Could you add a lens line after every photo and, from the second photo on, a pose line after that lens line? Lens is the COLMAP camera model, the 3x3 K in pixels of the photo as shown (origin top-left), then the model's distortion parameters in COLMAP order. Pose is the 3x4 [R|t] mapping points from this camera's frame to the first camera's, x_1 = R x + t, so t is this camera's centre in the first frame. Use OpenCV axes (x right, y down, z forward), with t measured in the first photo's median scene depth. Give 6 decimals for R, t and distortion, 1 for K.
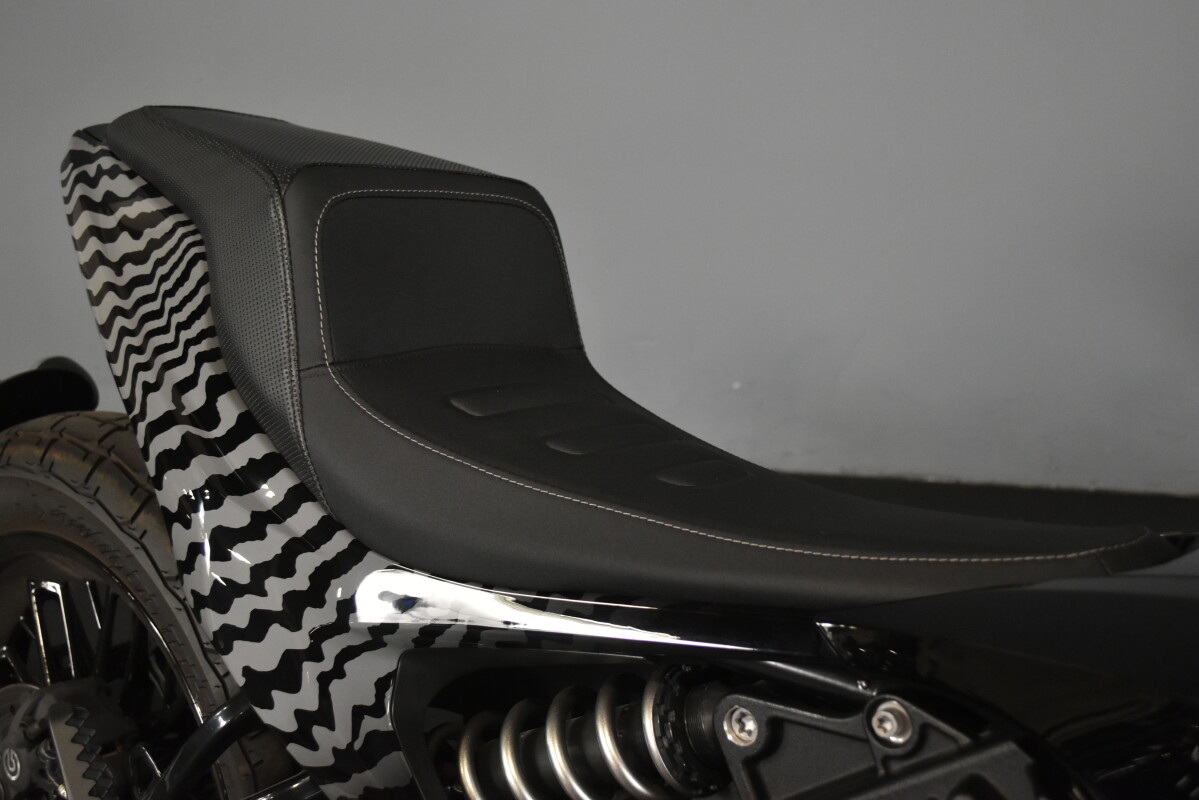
lens RADIAL K [[1316.0, 0, 603.5], [0, 1316.0, 409.1], [0, 0, 1]] dist [0.001269, 0.000000]
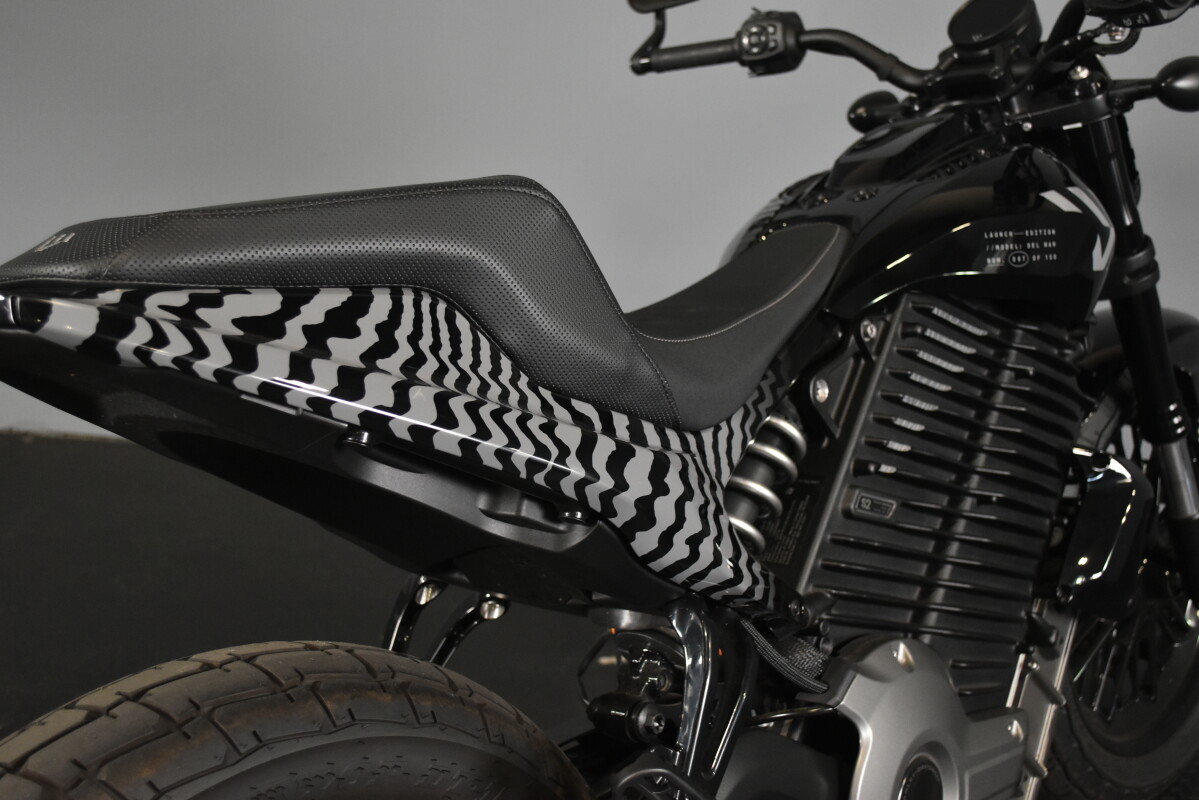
lens RADIAL K [[1316.0, 0, 565.6], [0, 1316.0, 385.1], [0, 0, 1]] dist [0.001269, 0.000000]
pose [[0.034104, -0.311926, 0.949494, -1.358450], [0.391181, 0.878415, 0.274525, -0.329036], [-0.919681, 0.362062, 0.151977, 0.900582]]
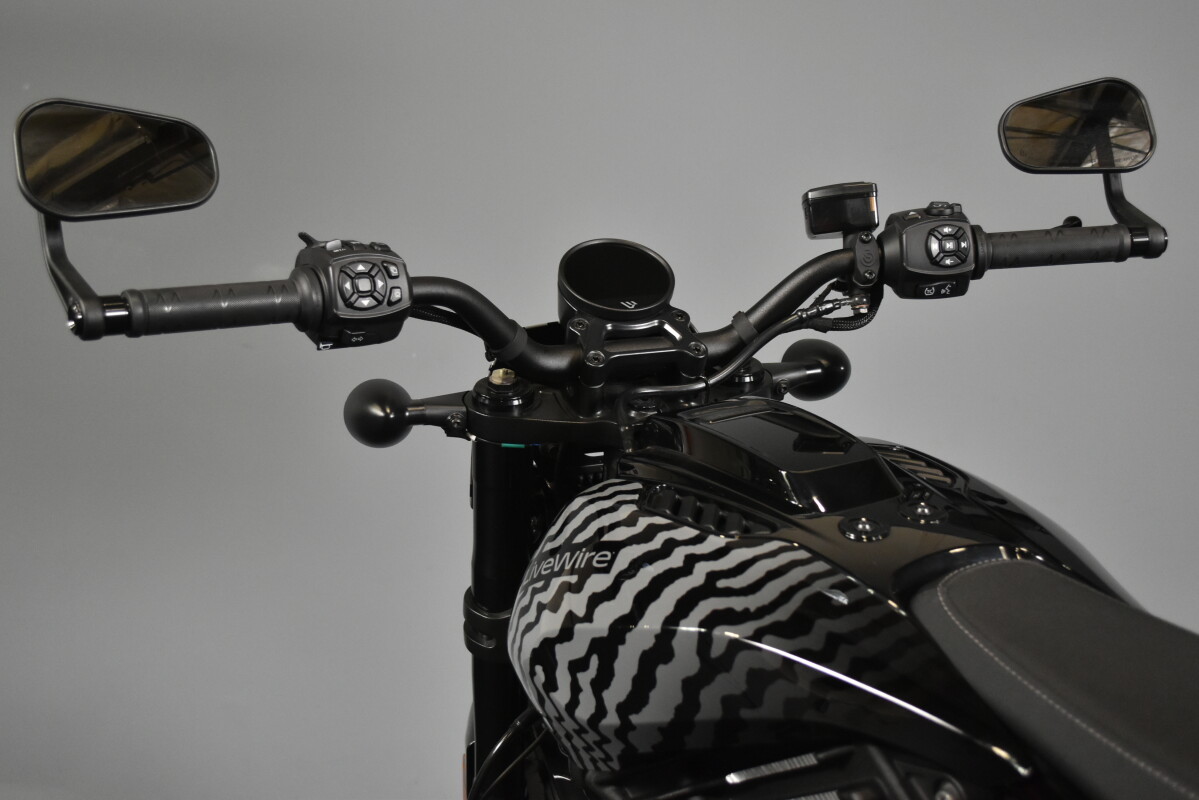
lens RADIAL K [[1316.0, 0, 566.6], [0, 1316.0, 405.6], [0, 0, 1]] dist [0.001269, 0.000000]
pose [[-0.914560, -0.082045, 0.396042, 0.244081], [0.084645, 0.918697, 0.385785, -0.473518], [-0.395494, 0.386347, -0.833259, 1.761580]]
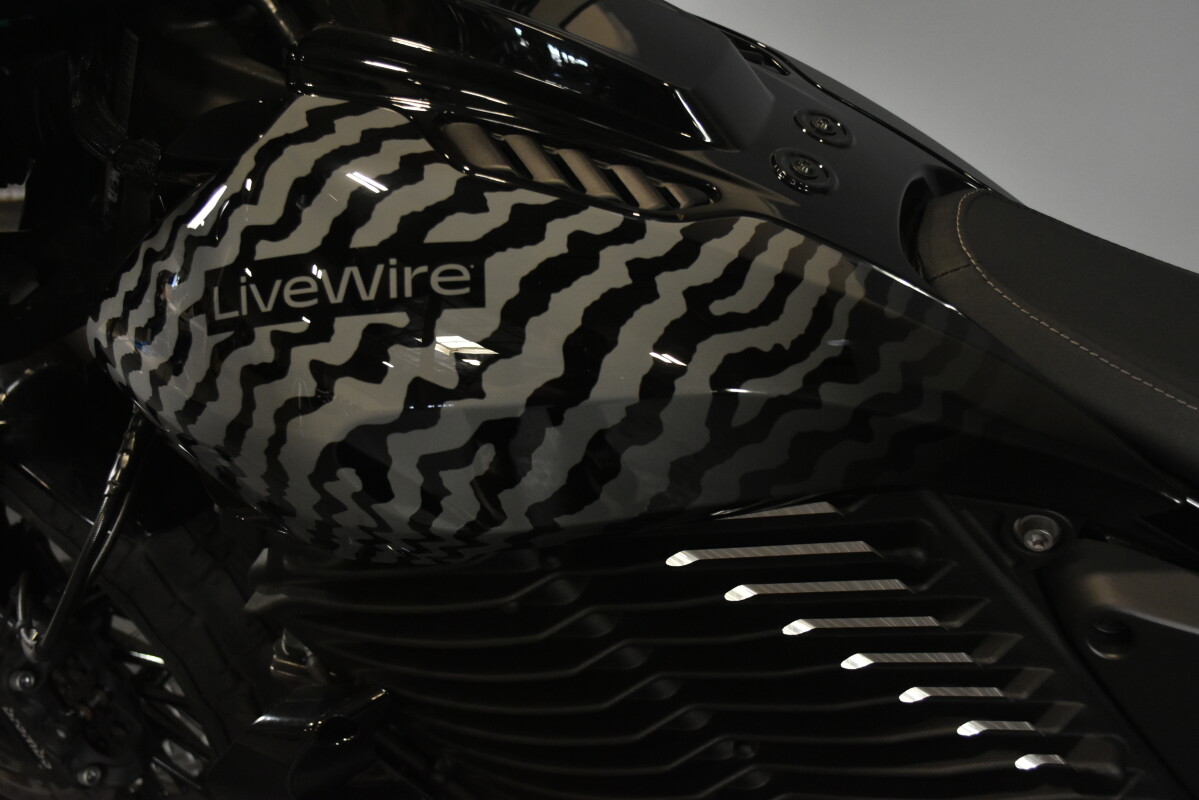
lens RADIAL K [[1104.7, 0, 605.1], [0, 1104.7, 407.0], [0, 0, 1]] dist [-0.028054, 0.000000]
pose [[-0.913560, 0.064410, -0.401570, 0.843986], [-0.267690, 0.648119, 0.712941, -0.269105], [0.306186, 0.758810, -0.574854, 1.208381]]
